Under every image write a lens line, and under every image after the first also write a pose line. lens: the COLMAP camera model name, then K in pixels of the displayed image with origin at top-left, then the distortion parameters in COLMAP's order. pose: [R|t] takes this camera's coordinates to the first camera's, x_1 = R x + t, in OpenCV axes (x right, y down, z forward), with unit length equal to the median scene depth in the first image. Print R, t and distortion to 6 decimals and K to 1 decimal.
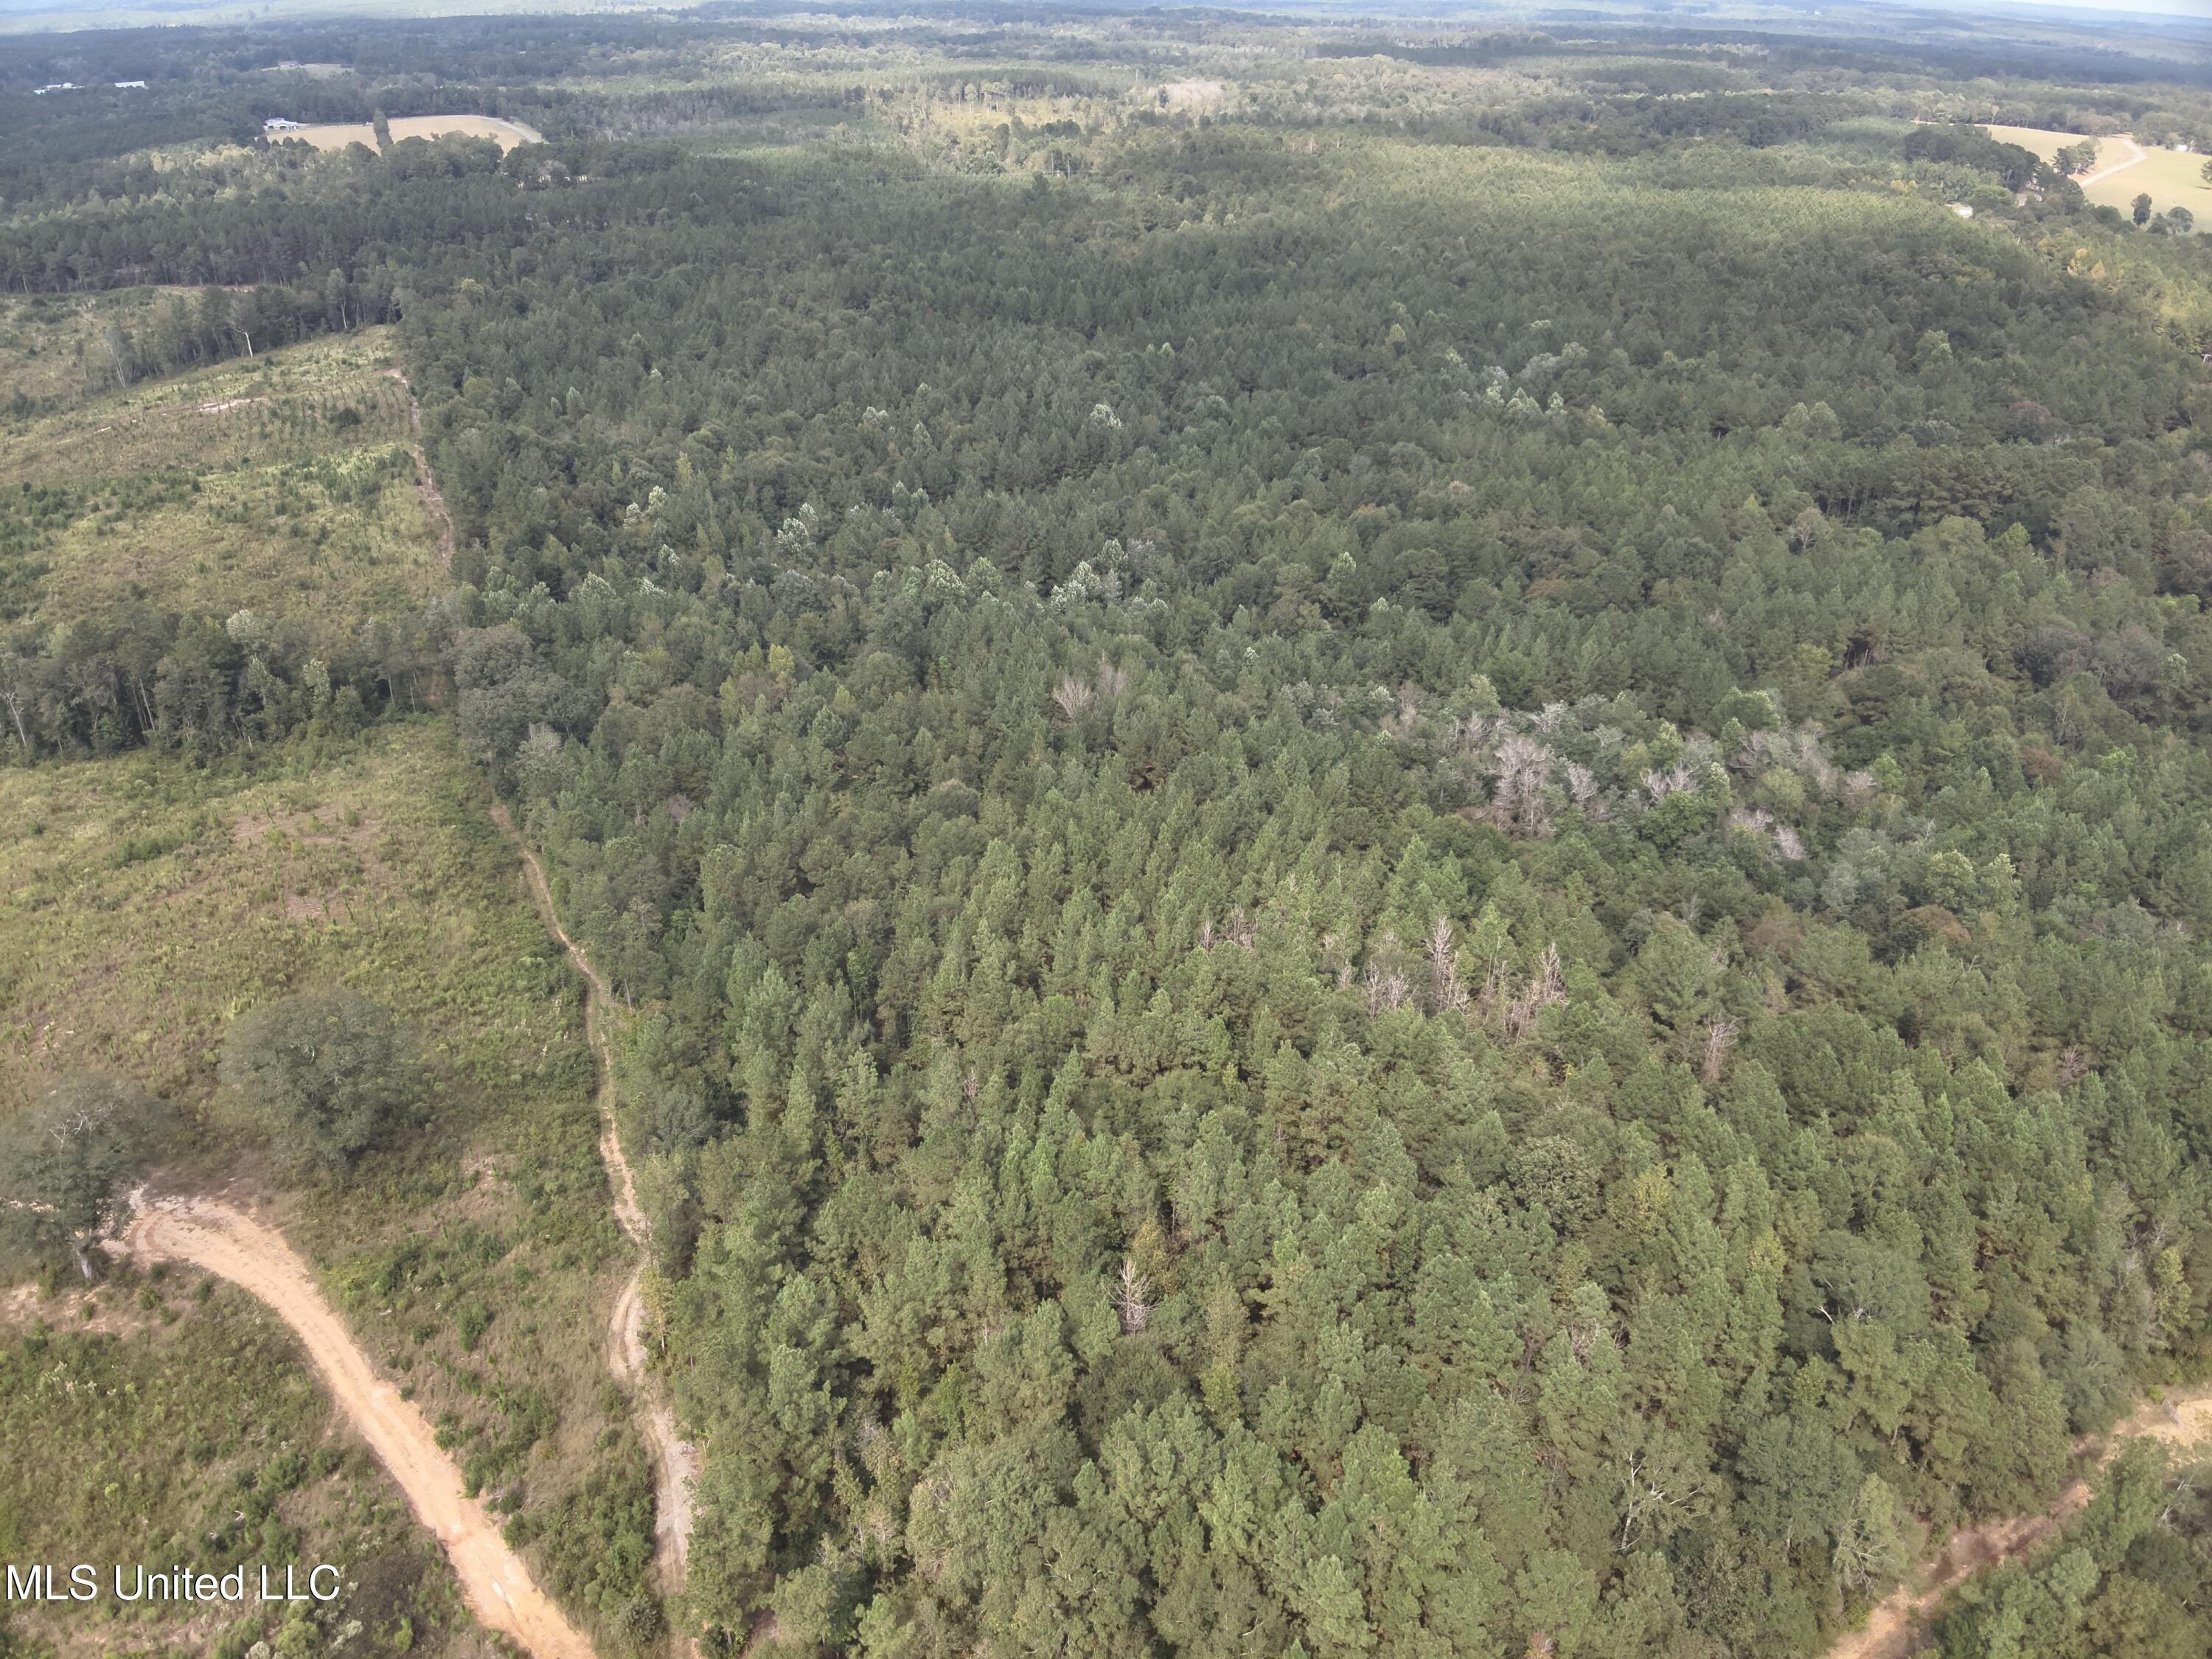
lens RADIAL K [[1583.3, 0, 1080.1], [0, 1583.3, 835.9], [0, 0, 1]] dist [0.083437, -0.170656]
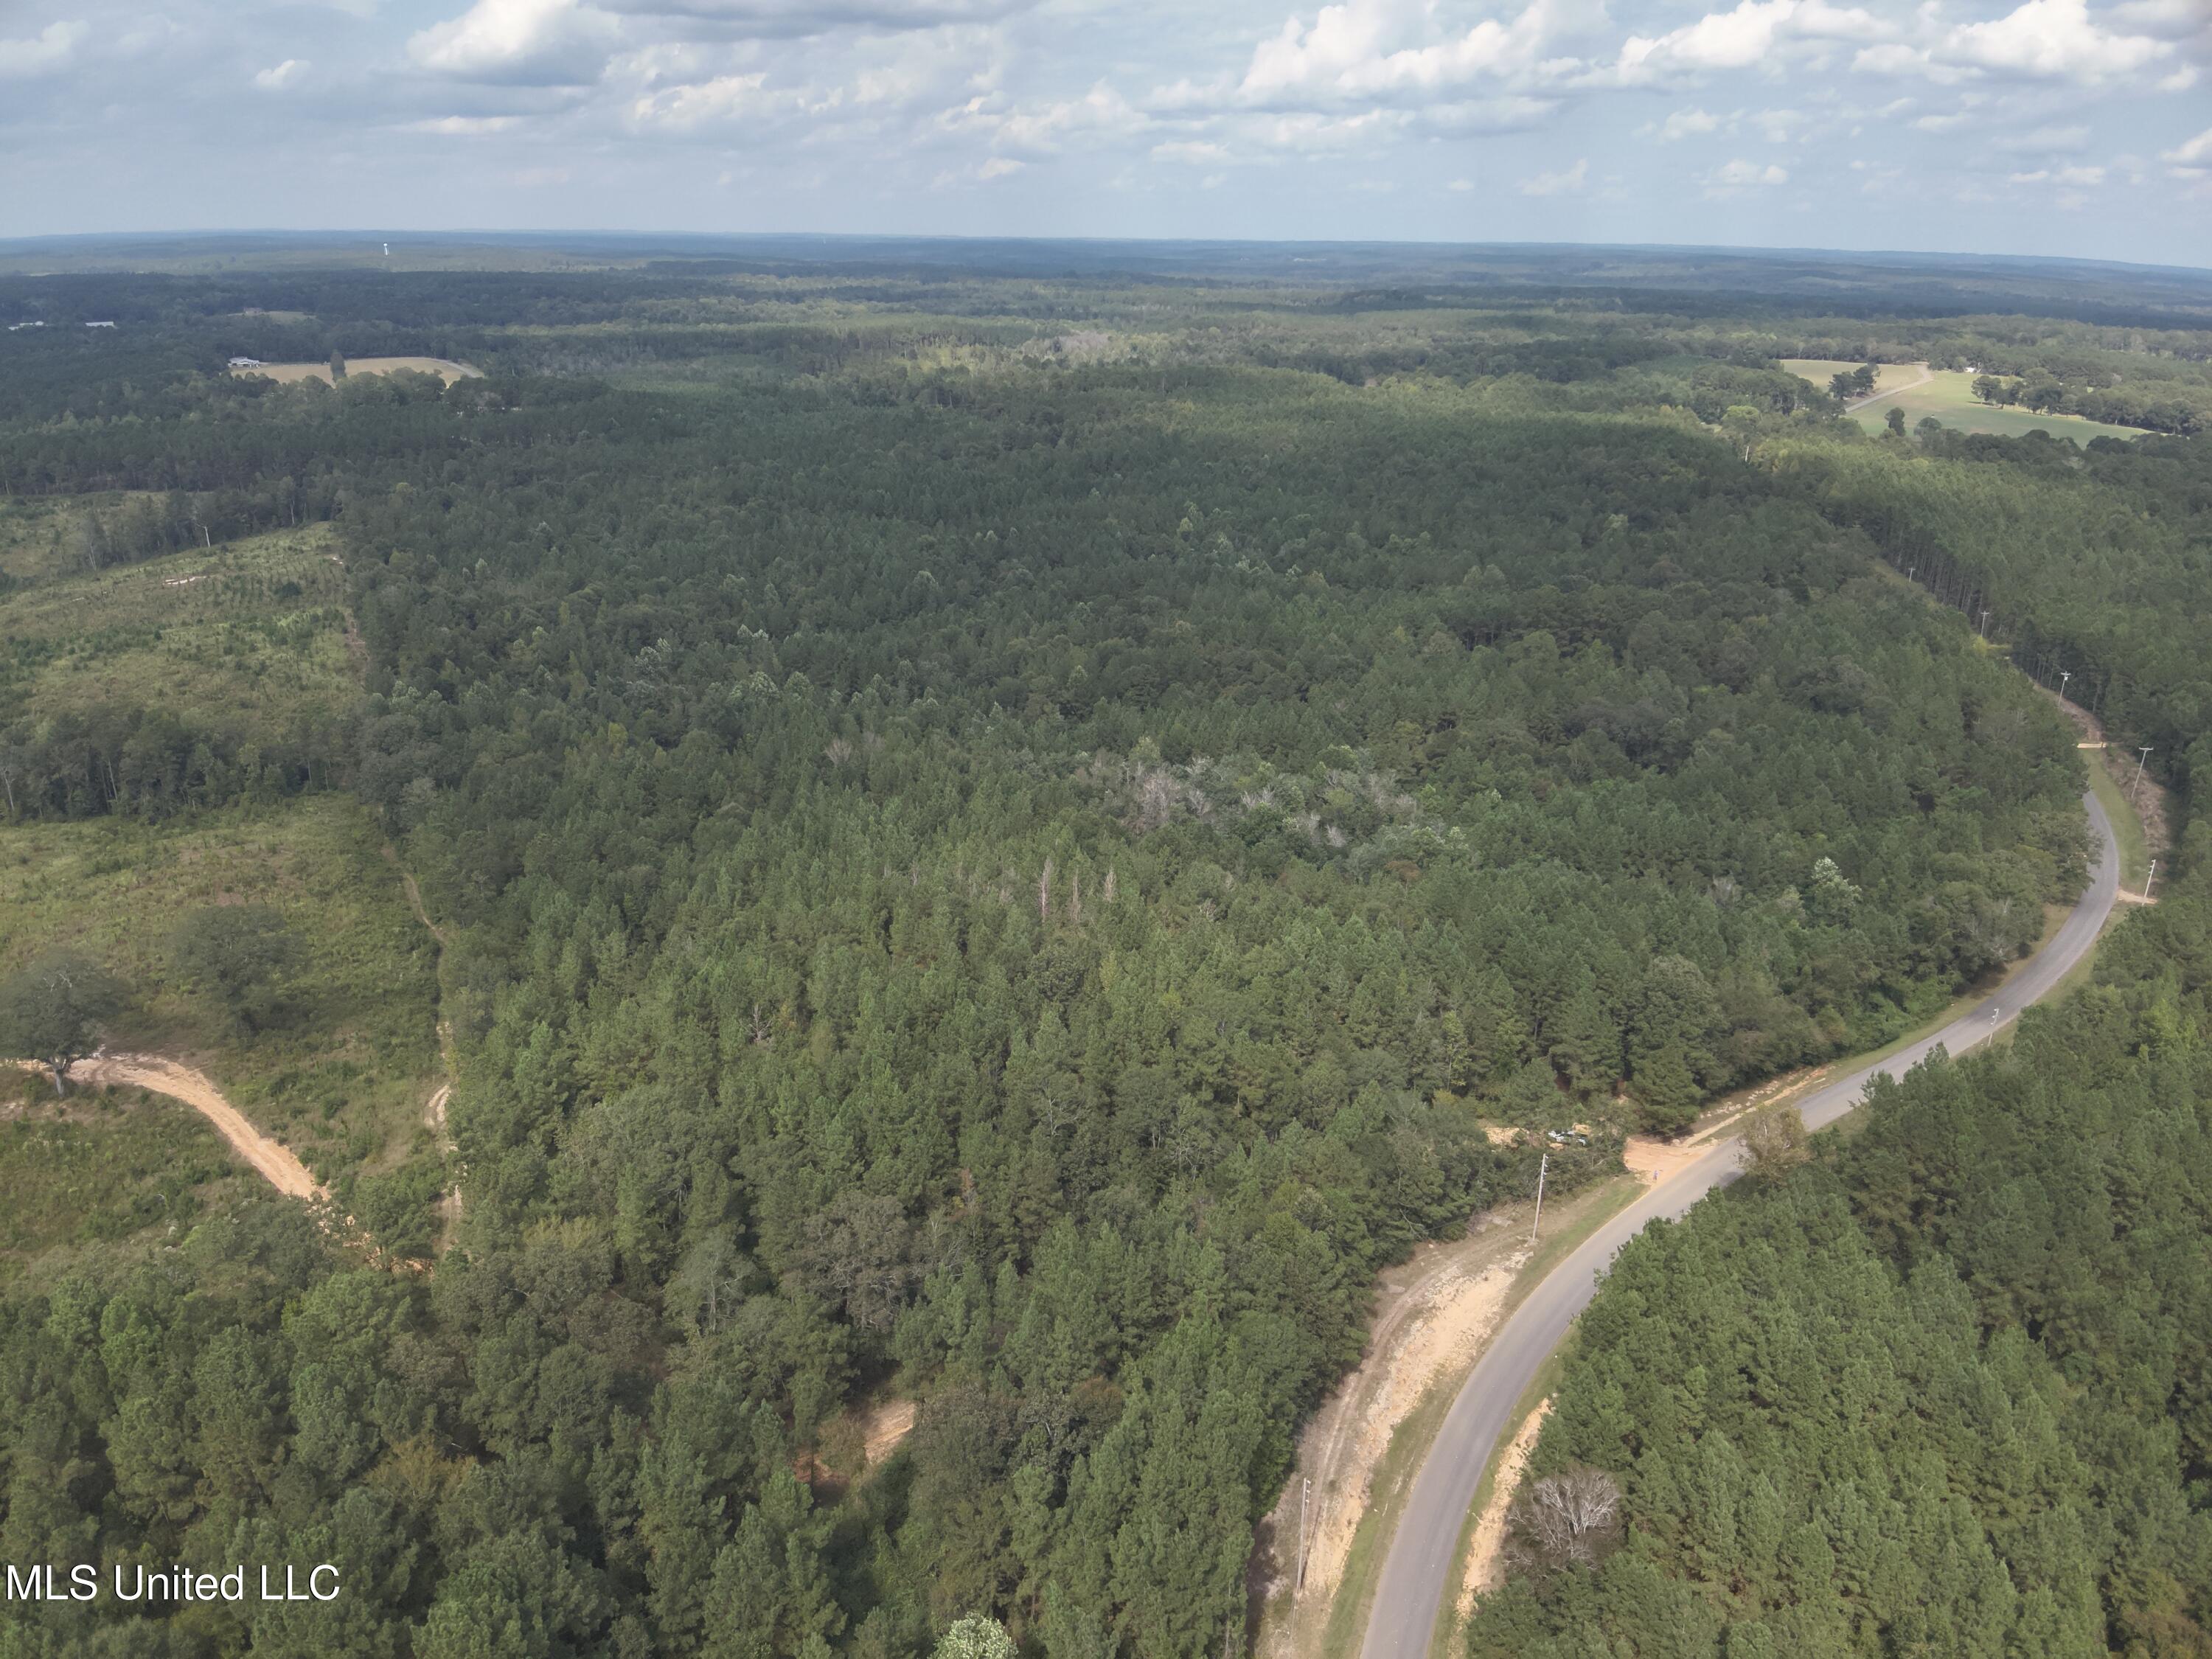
lens RADIAL K [[1583.3, 0, 1080.1], [0, 1583.3, 835.9], [0, 0, 1]] dist [0.083437, -0.170656]
pose [[0.999380, -0.008502, 0.034161, 0.104715], [0.013130, 0.990398, -0.137619, 0.112392], [-0.032663, 0.137982, 0.989896, -0.205169]]
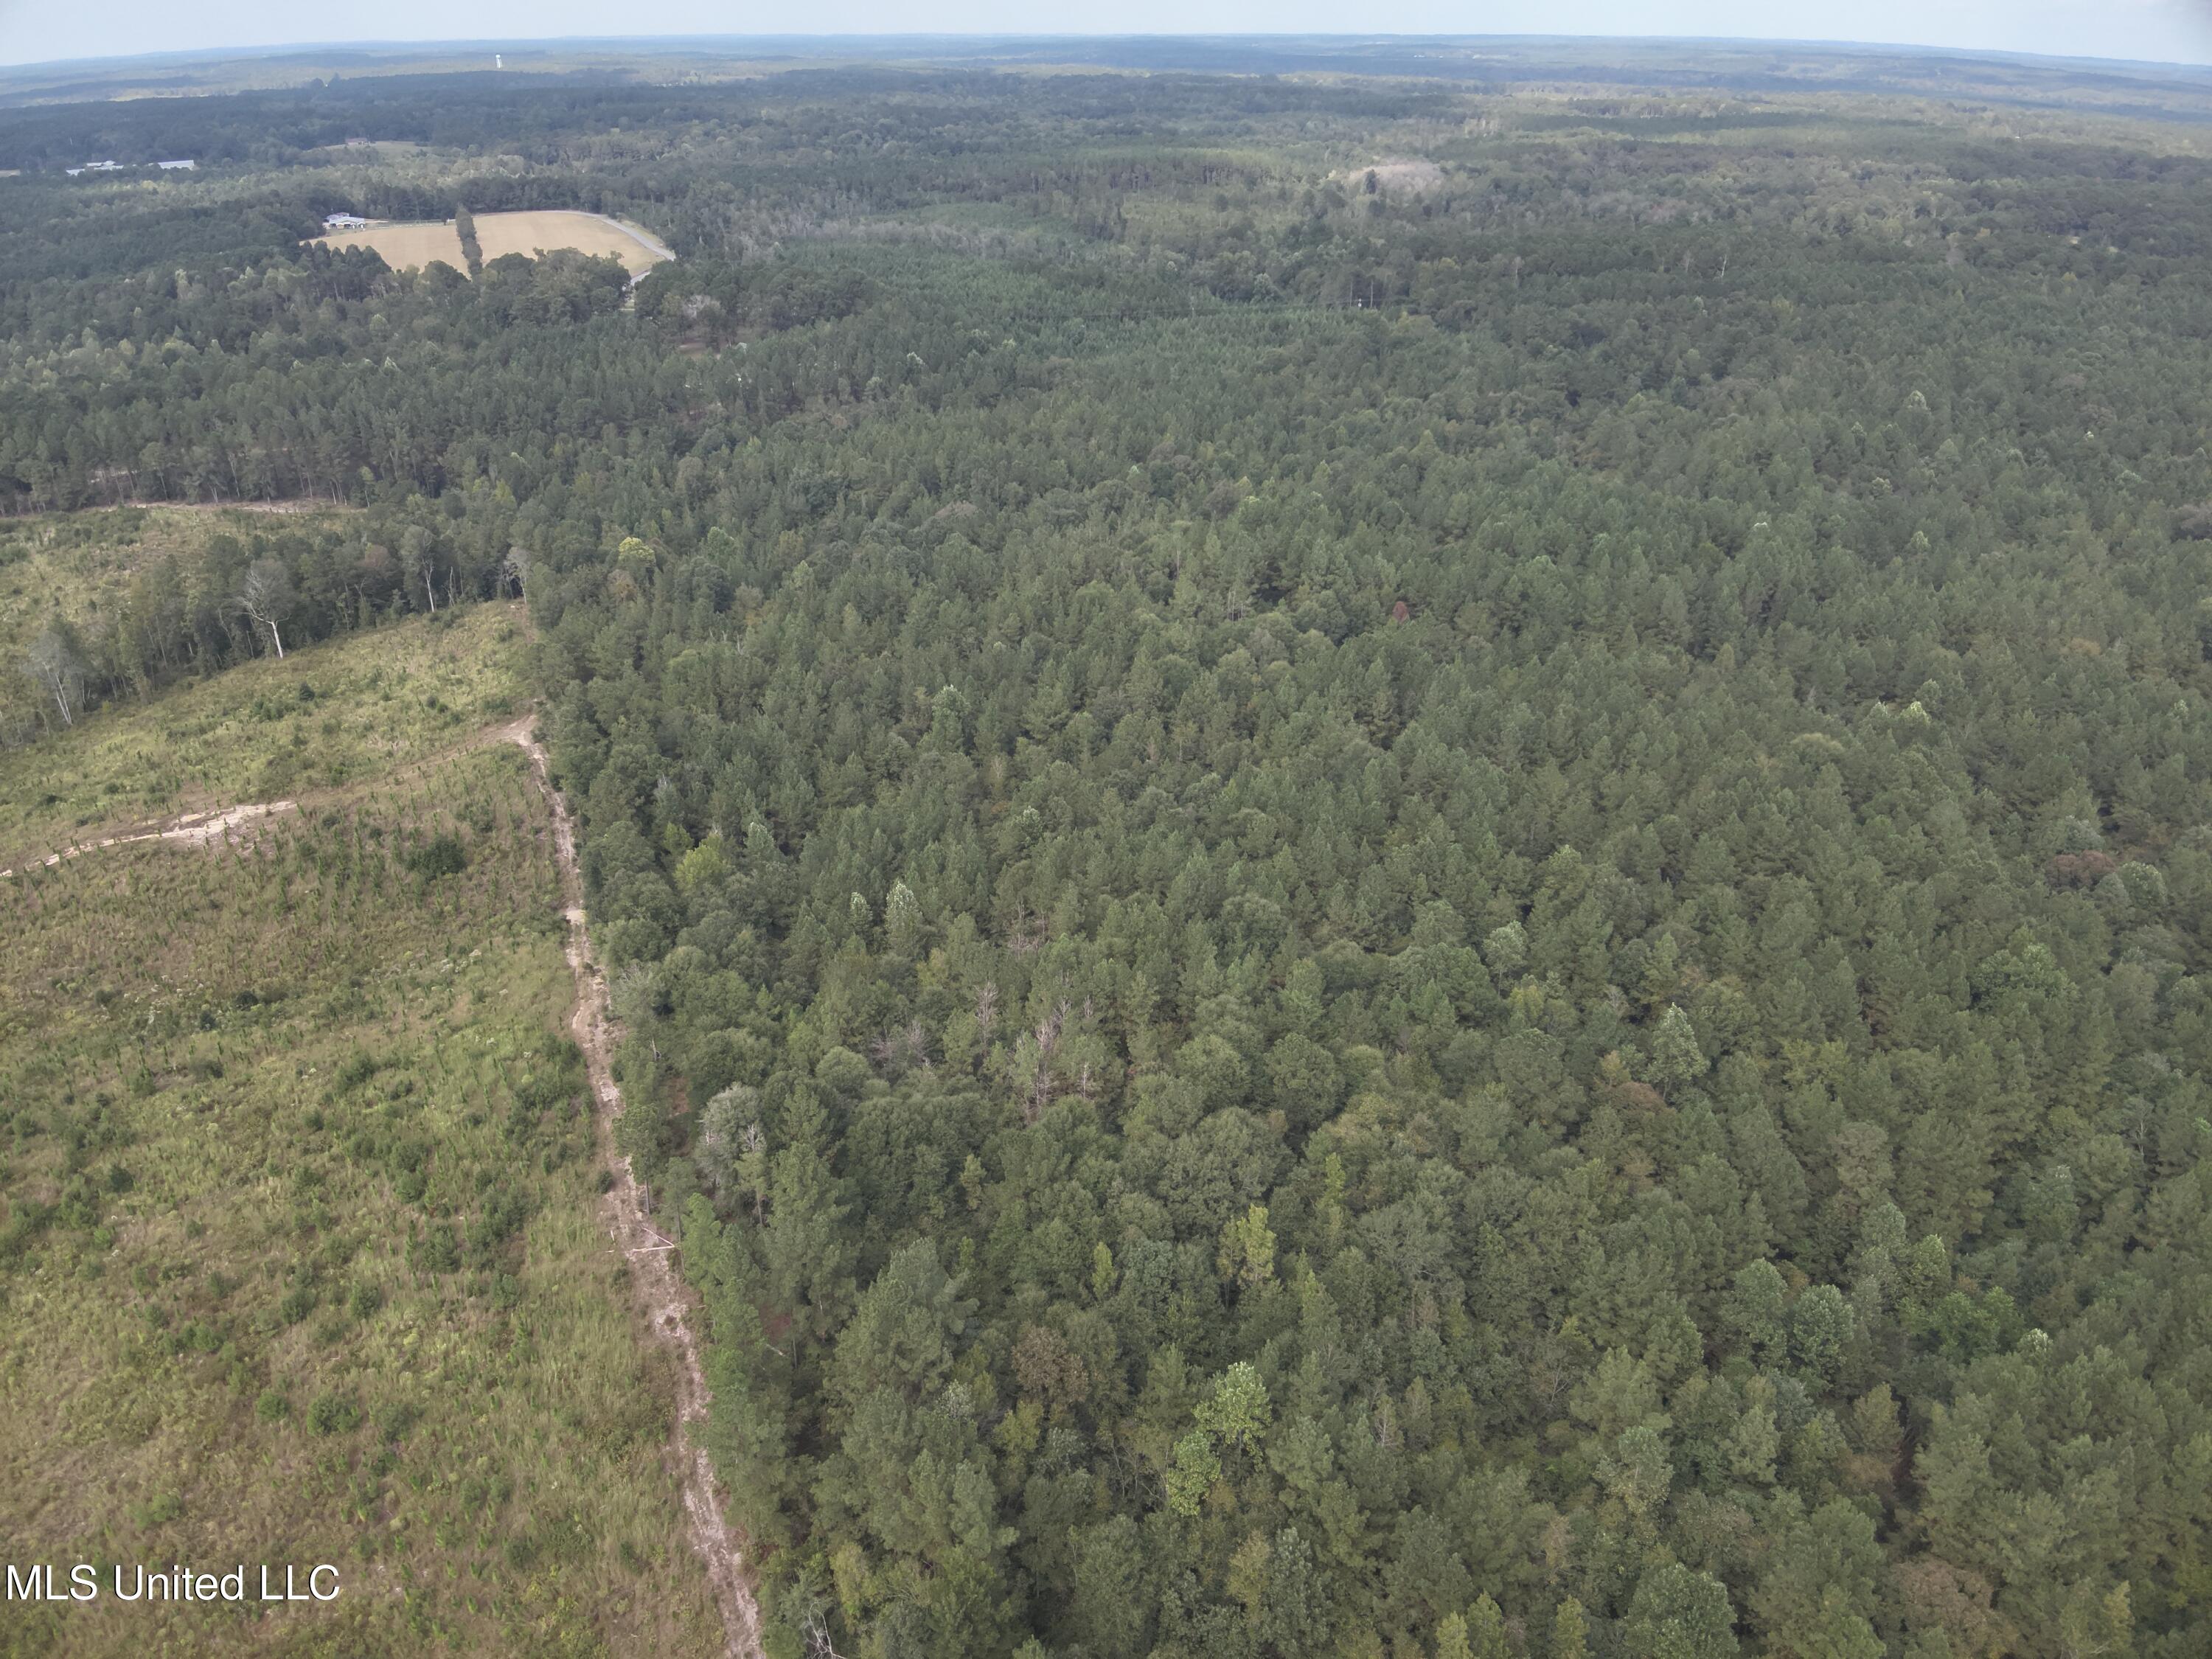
lens RADIAL K [[1583.3, 0, 1080.1], [0, 1583.3, 835.9], [0, 0, 1]] dist [0.083437, -0.170656]
pose [[0.999486, 0.004584, -0.031728, -0.283837], [-0.005589, 0.999483, -0.031670, -0.323942], [0.031567, 0.031831, 0.998995, 0.588158]]
